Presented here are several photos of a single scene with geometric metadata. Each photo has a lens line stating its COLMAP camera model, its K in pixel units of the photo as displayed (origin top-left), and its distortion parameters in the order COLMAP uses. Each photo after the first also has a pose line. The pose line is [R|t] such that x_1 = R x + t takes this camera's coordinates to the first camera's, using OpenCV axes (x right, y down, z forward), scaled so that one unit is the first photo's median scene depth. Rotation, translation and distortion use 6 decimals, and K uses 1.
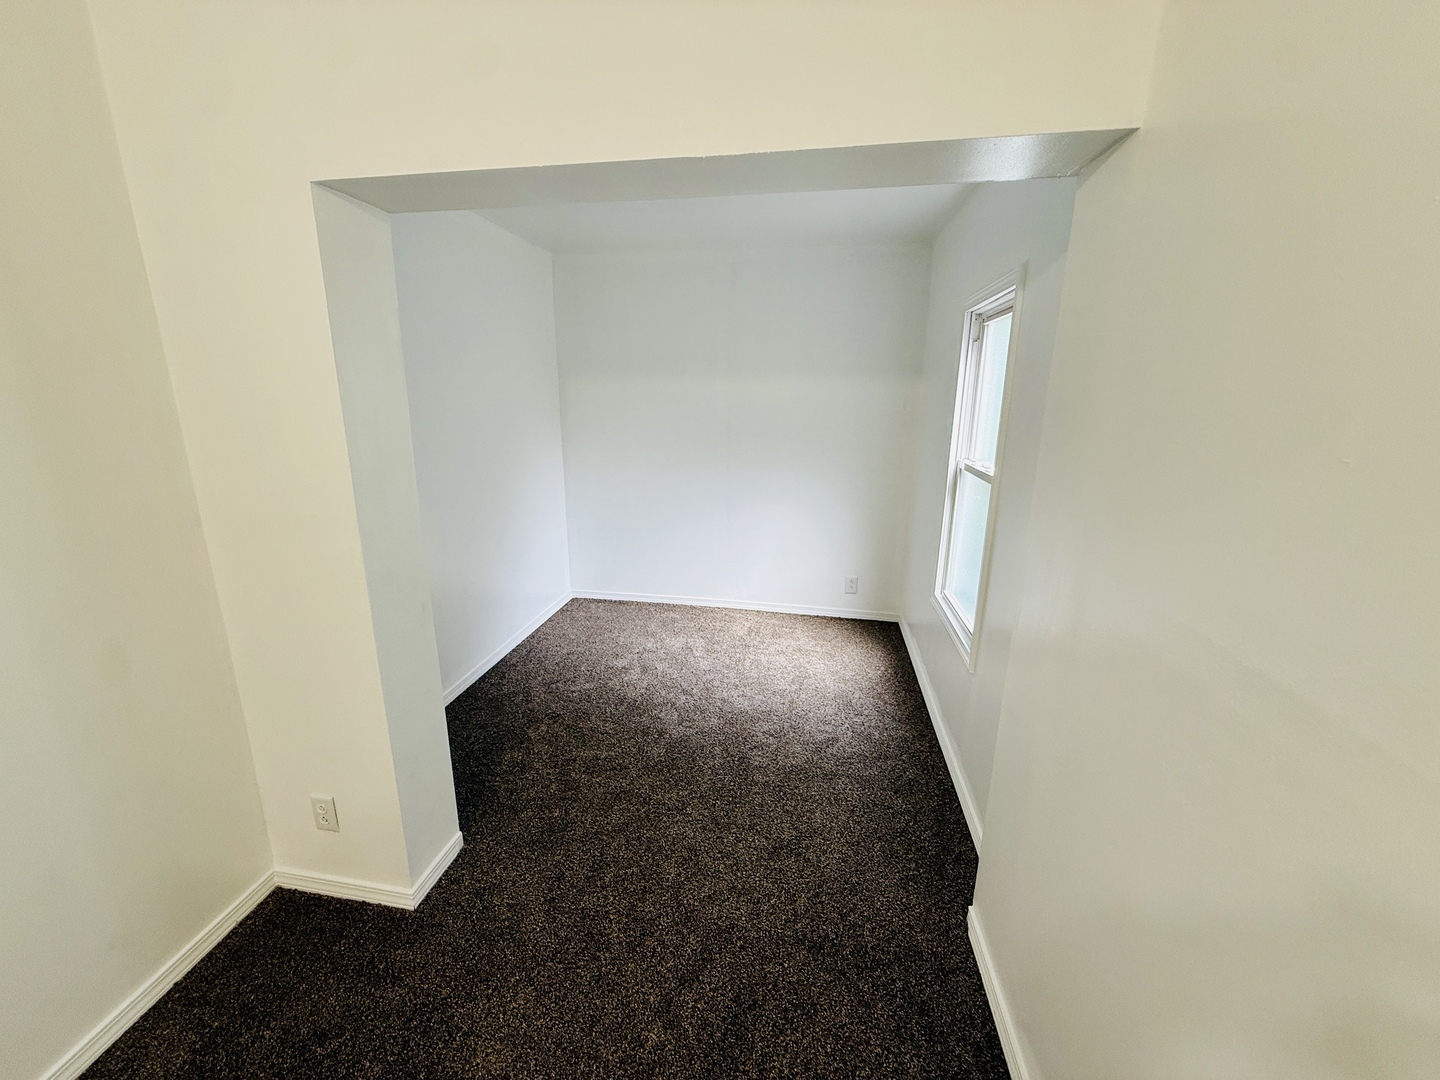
lens RADIAL K [[571.9, 0, 720.0], [0, 571.9, 534.2], [0, 0, 1]] dist [-0.000466, -0.000208]
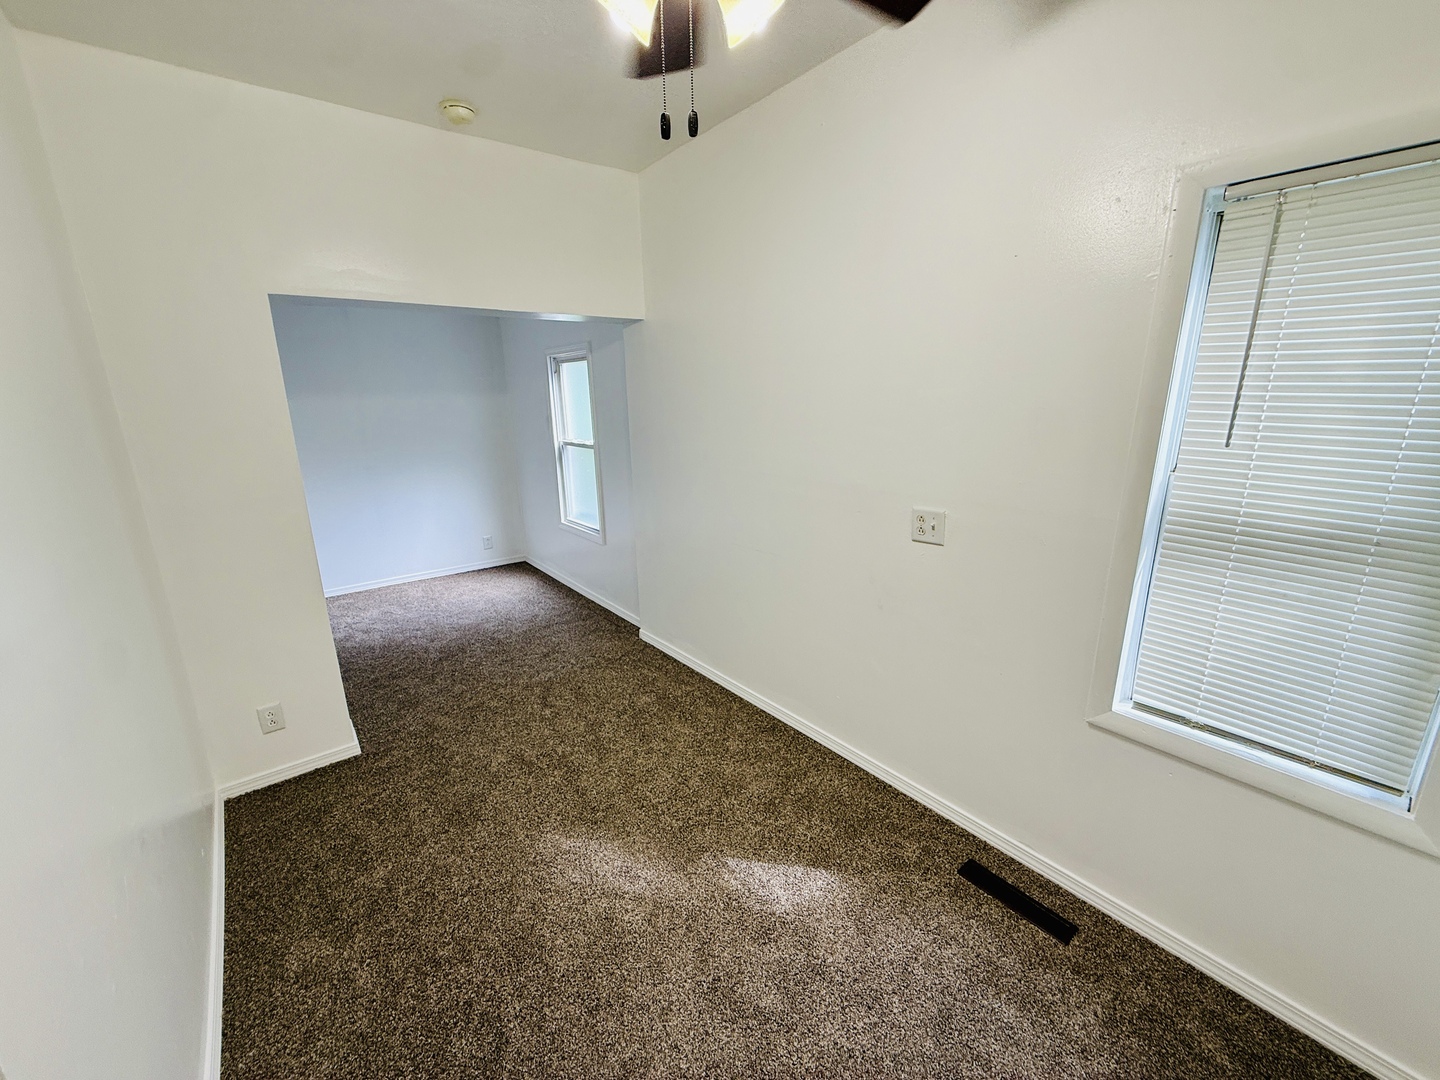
lens RADIAL K [[571.9, 0, 721.0], [0, 571.9, 537.4], [0, 0, 1]] dist [-0.000466, -0.000208]
pose [[0.660747, -0.206967, 0.721511, -0.539934], [0.204435, 0.974517, 0.092325, 0.089788], [-0.722233, 0.086498, 0.686220, -0.486873]]
